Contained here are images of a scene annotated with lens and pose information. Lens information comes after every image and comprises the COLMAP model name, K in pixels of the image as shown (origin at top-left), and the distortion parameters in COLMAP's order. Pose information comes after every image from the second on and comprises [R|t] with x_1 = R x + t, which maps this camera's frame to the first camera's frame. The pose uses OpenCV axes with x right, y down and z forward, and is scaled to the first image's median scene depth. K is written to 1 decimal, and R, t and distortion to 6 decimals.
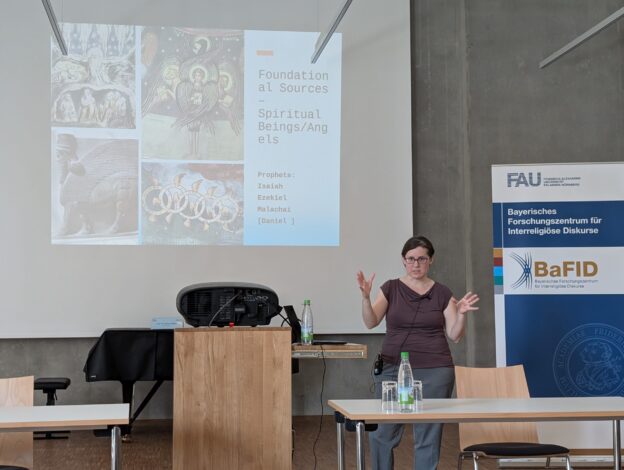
lens RADIAL K [[1017.0, 0, 288.3], [0, 1017.0, 230.0], [0, 0, 1]] dist [0.187511, 0.000000]
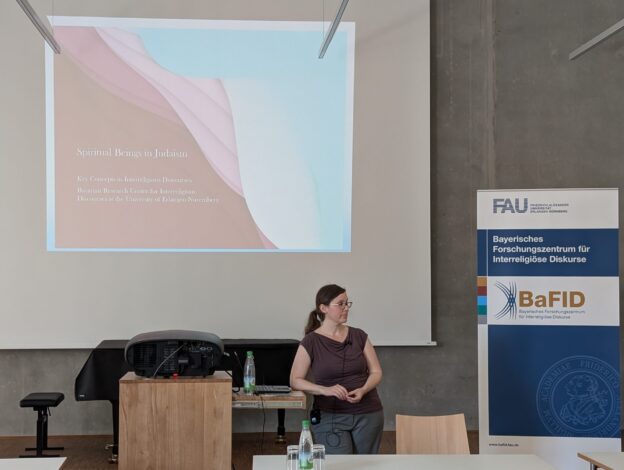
lens RADIAL K [[1220.9, 0, 296.7], [0, 1220.9, 221.5], [0, 0, 1]] dist [0.272120, 0.000000]
pose [[0.997391, 0.002168, -0.072152, 0.113260], [0.001005, 0.999035, 0.043921, -0.085656], [0.072178, -0.043879, 0.996426, -0.170369]]
